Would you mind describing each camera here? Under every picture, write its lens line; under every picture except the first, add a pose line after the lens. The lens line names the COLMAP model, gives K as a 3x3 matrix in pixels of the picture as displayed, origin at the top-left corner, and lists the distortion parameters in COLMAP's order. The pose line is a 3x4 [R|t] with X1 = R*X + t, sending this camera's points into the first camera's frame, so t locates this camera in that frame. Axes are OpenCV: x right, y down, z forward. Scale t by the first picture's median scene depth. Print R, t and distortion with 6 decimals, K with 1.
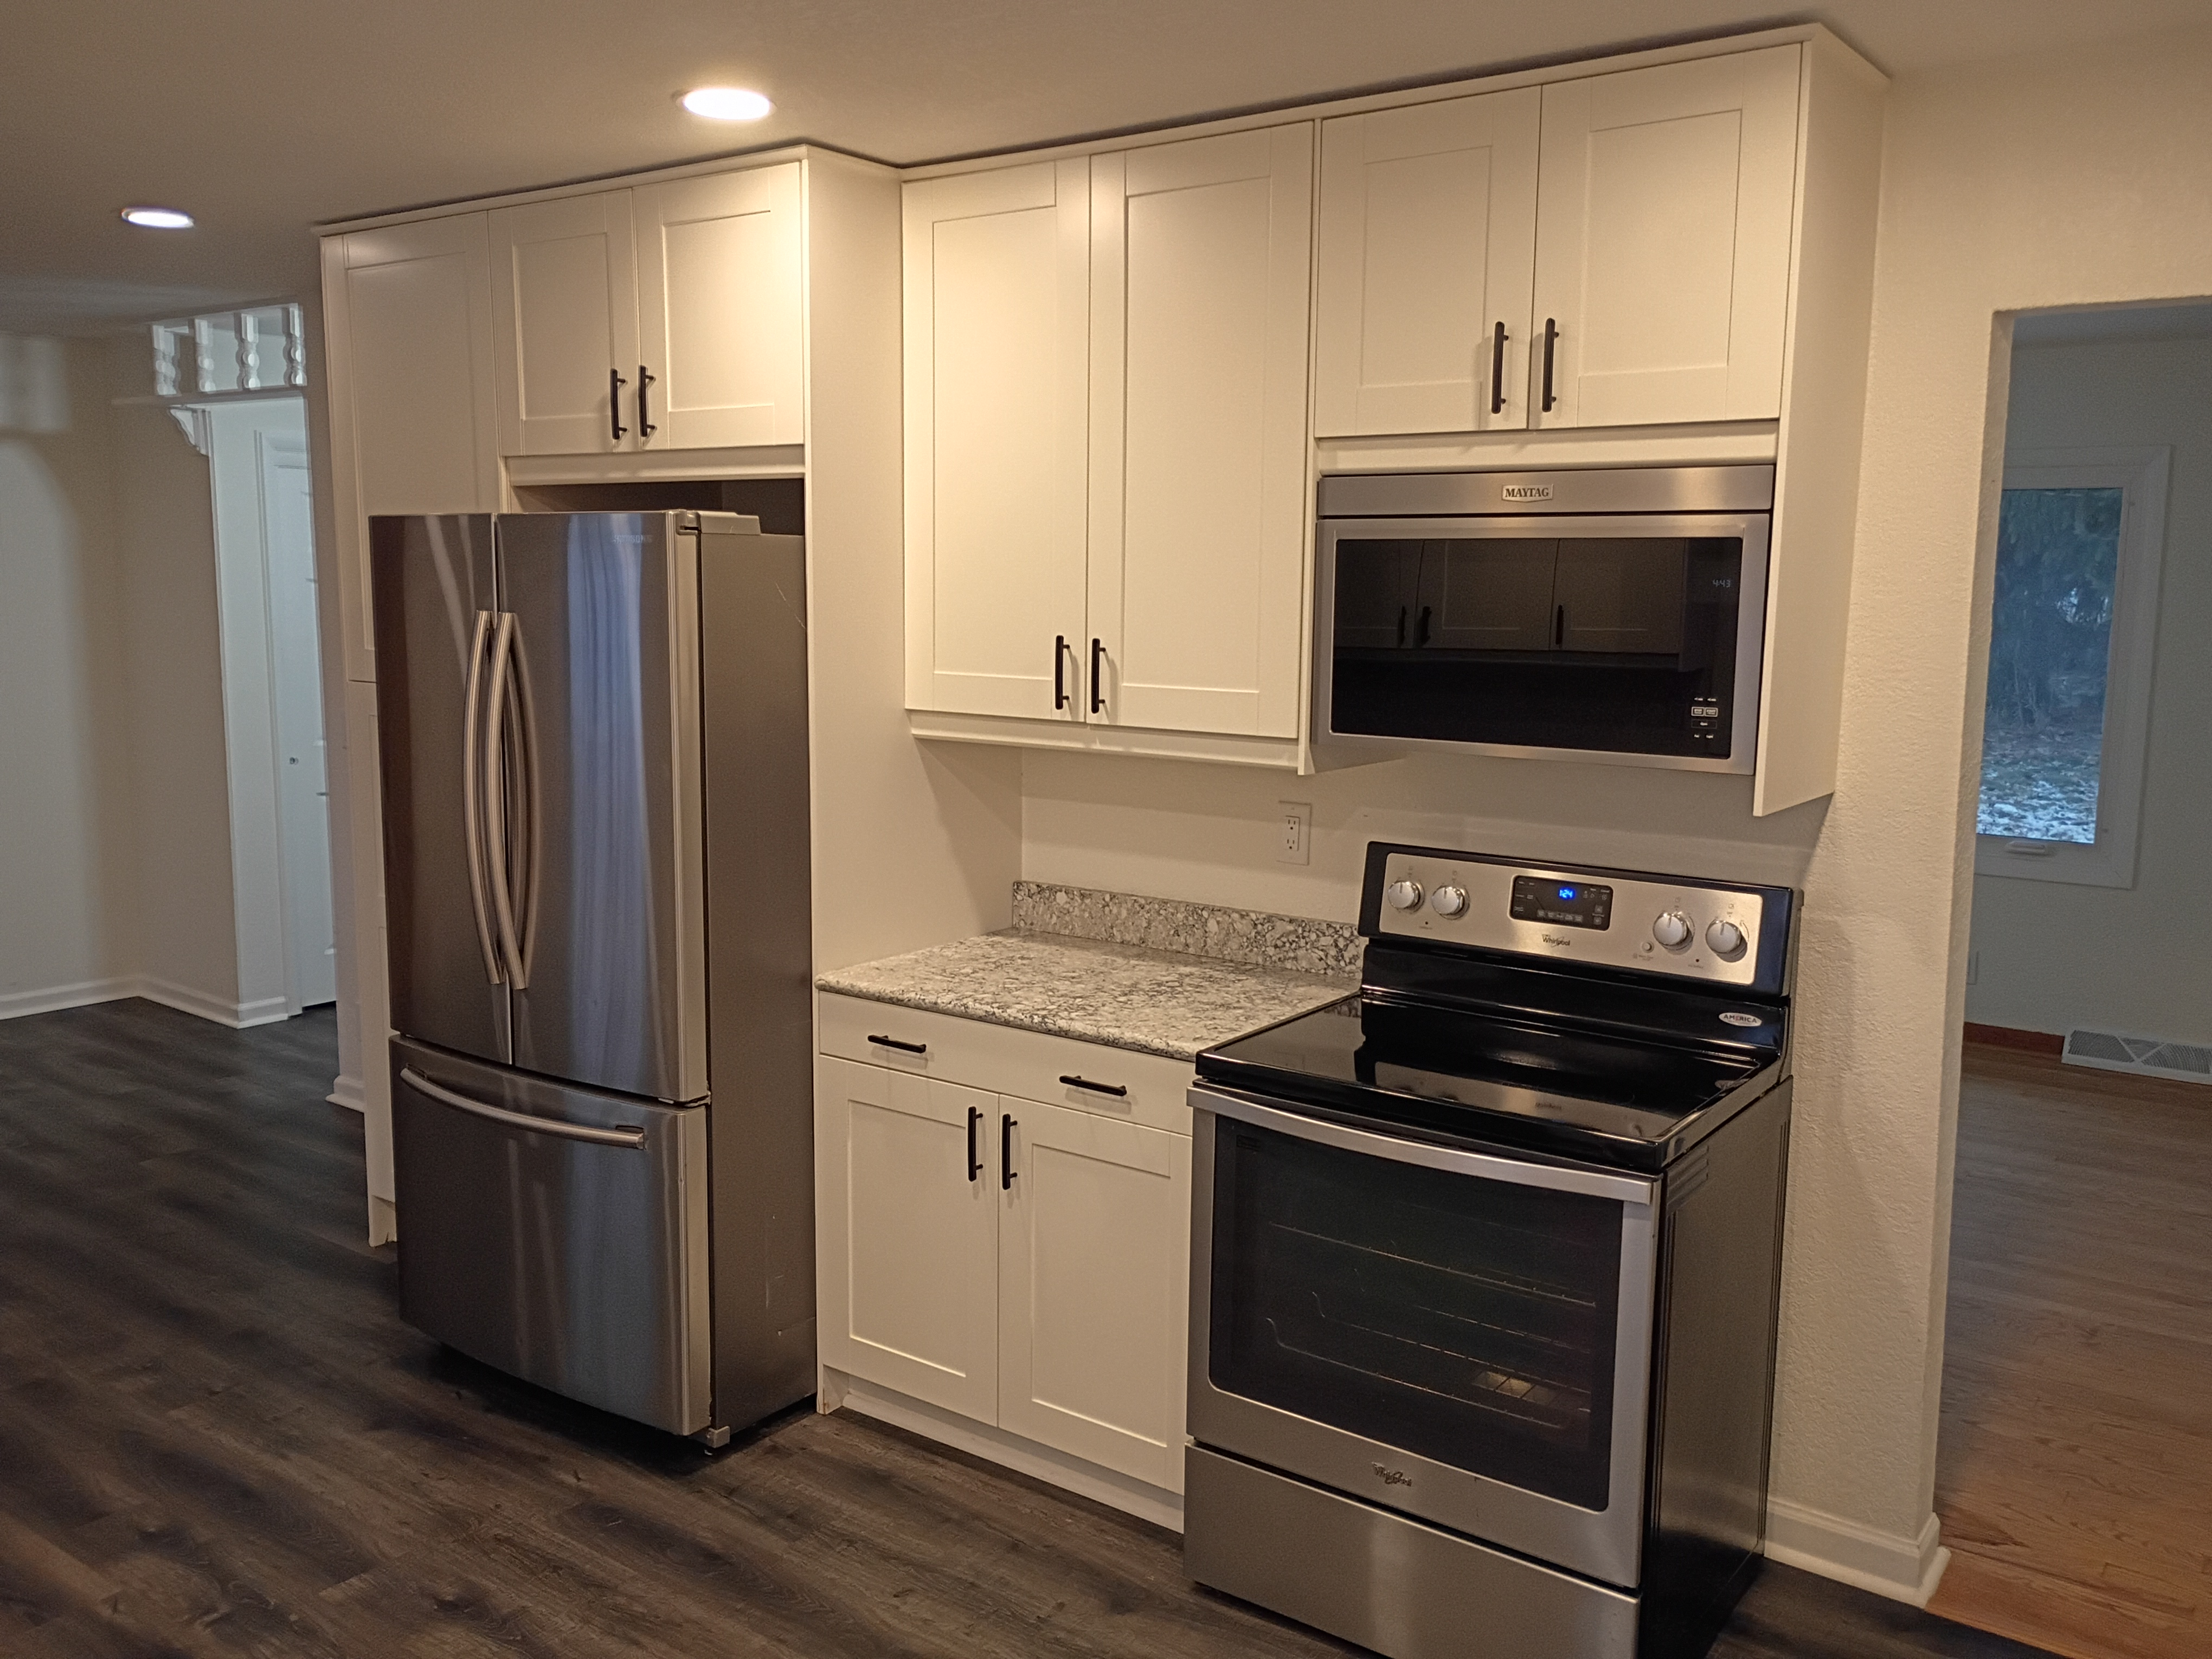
lens RADIAL K [[1828.1, 0, 1111.4], [0, 1828.1, 822.3], [0, 0, 1]] dist [0.059199, -0.076131]
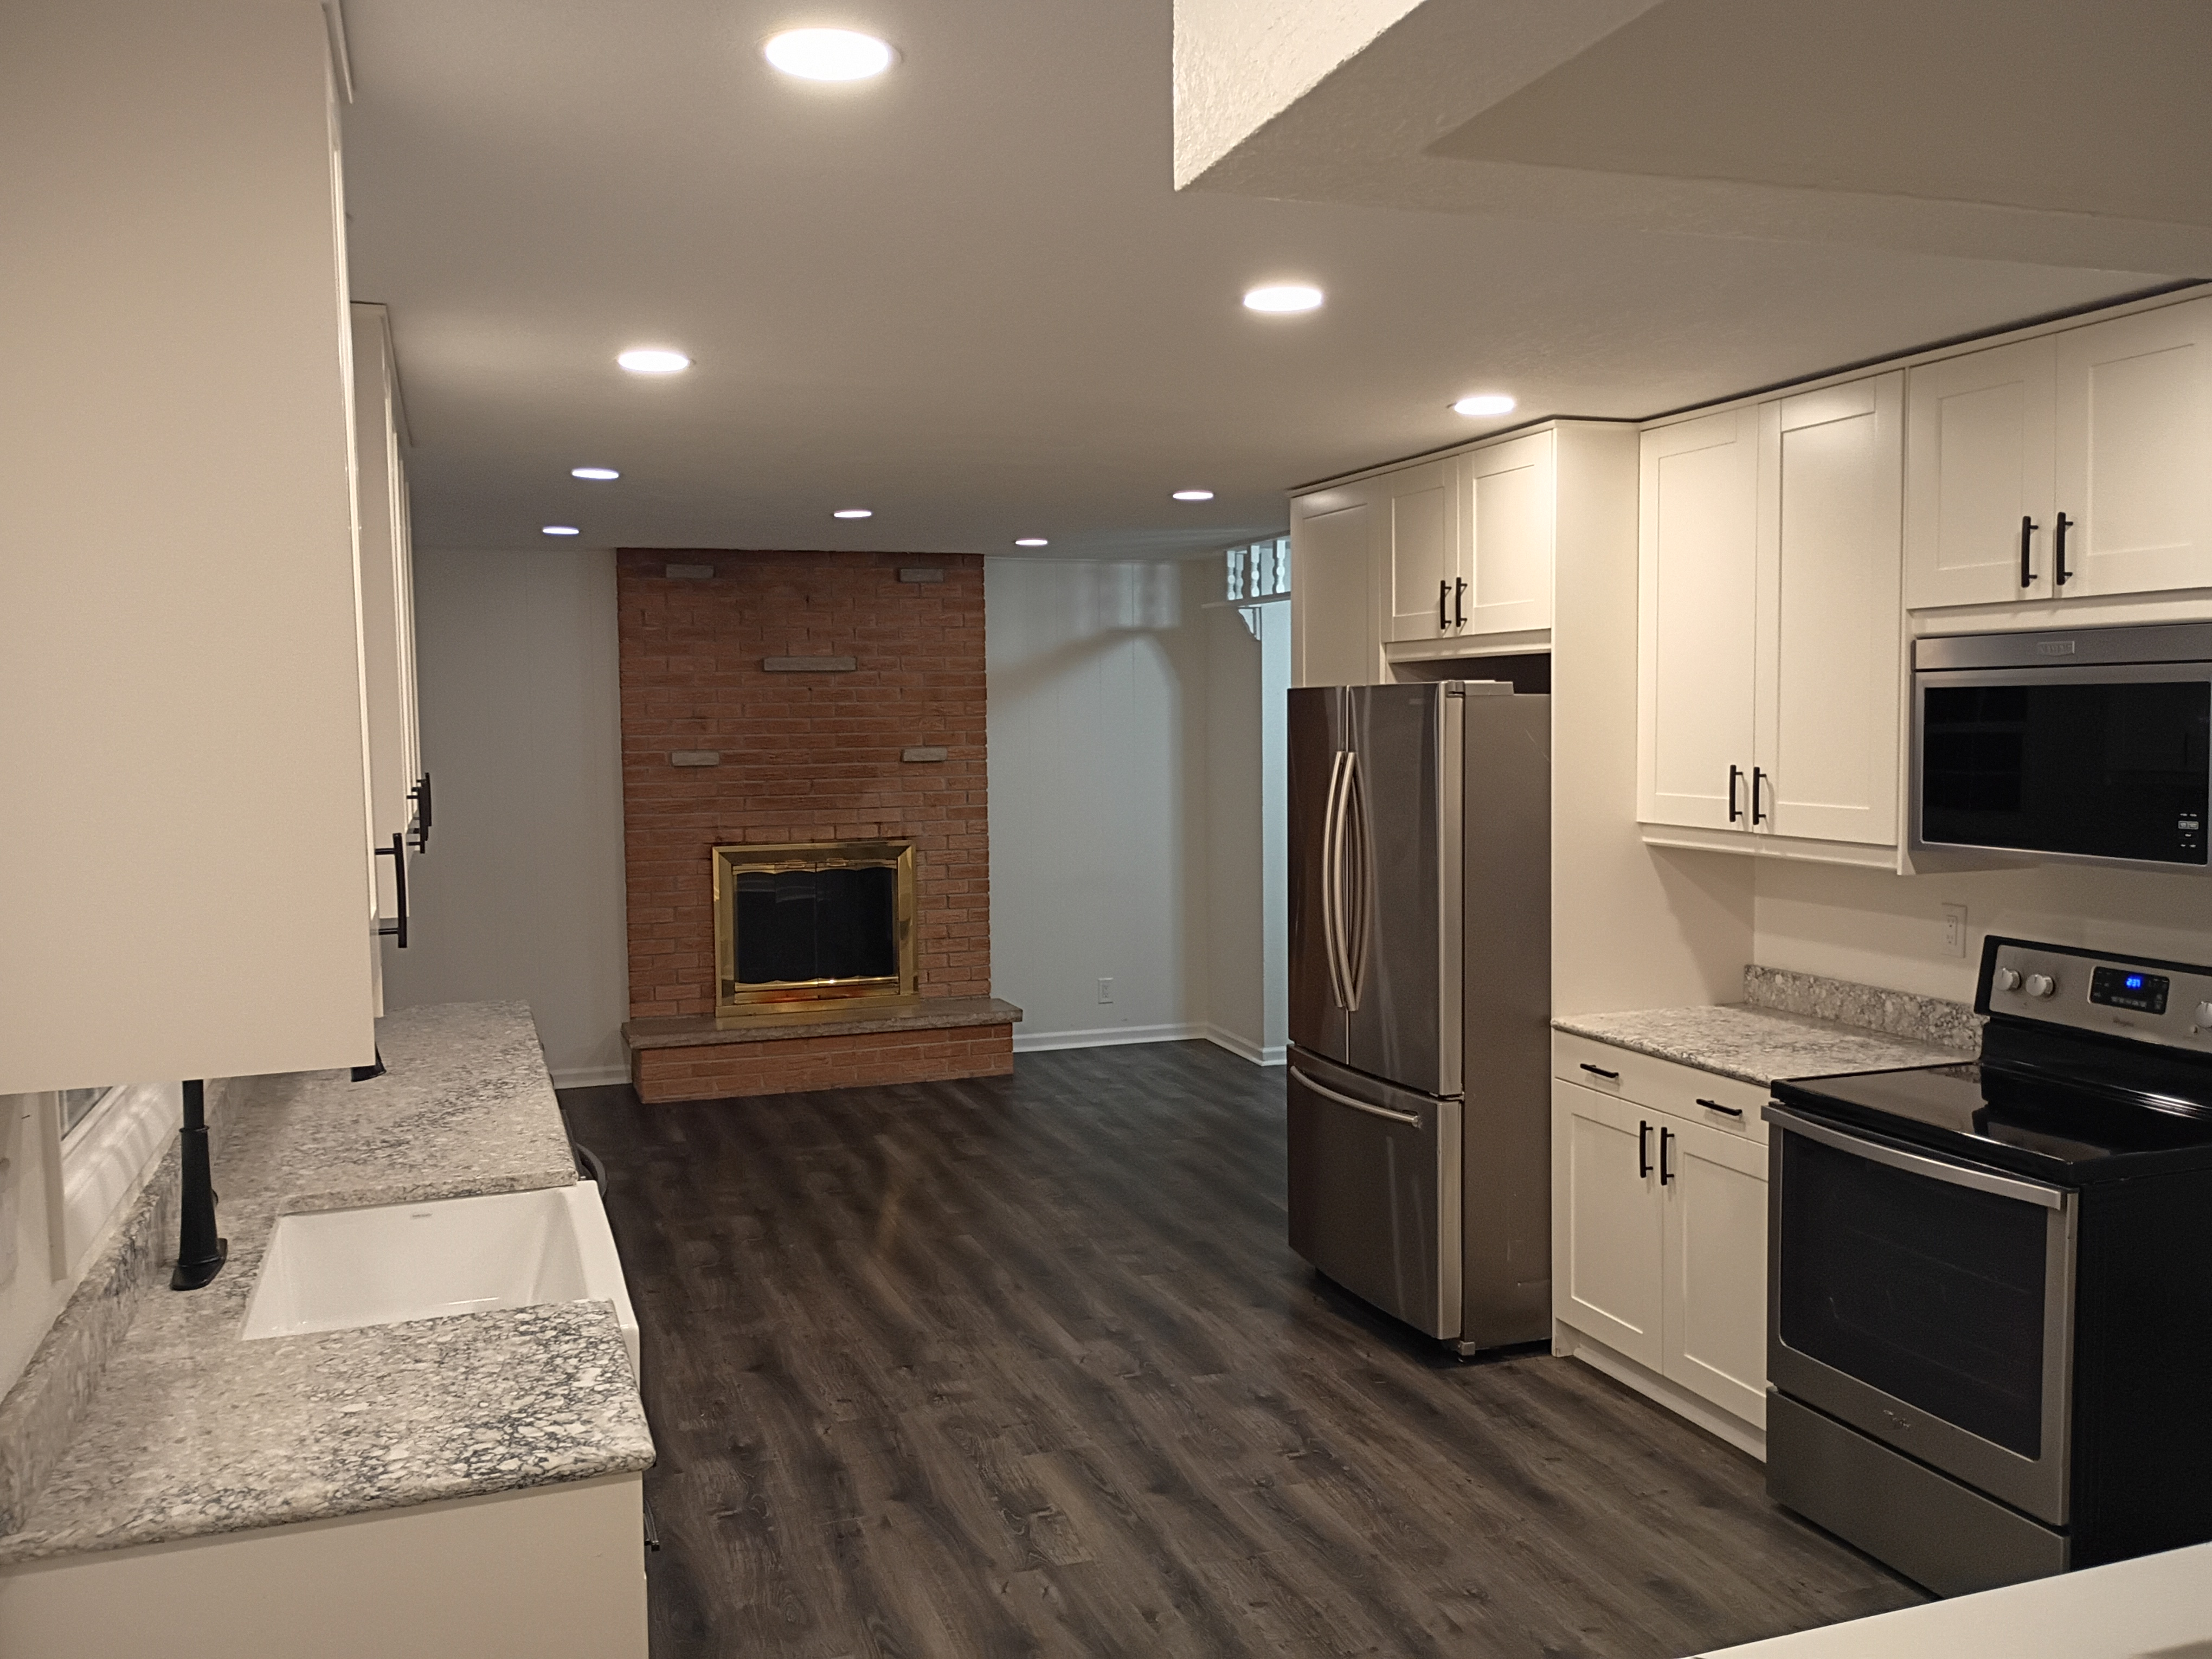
lens RADIAL K [[1828.1, 0, 1109.4], [0, 1828.1, 826.6], [0, 0, 1]] dist [0.059199, -0.076131]
pose [[0.827664, 0.015338, -0.561014, 0.338386], [-0.056551, 0.996818, -0.056178, 0.039507], [0.558367, 0.078222, 0.825898, -0.319687]]
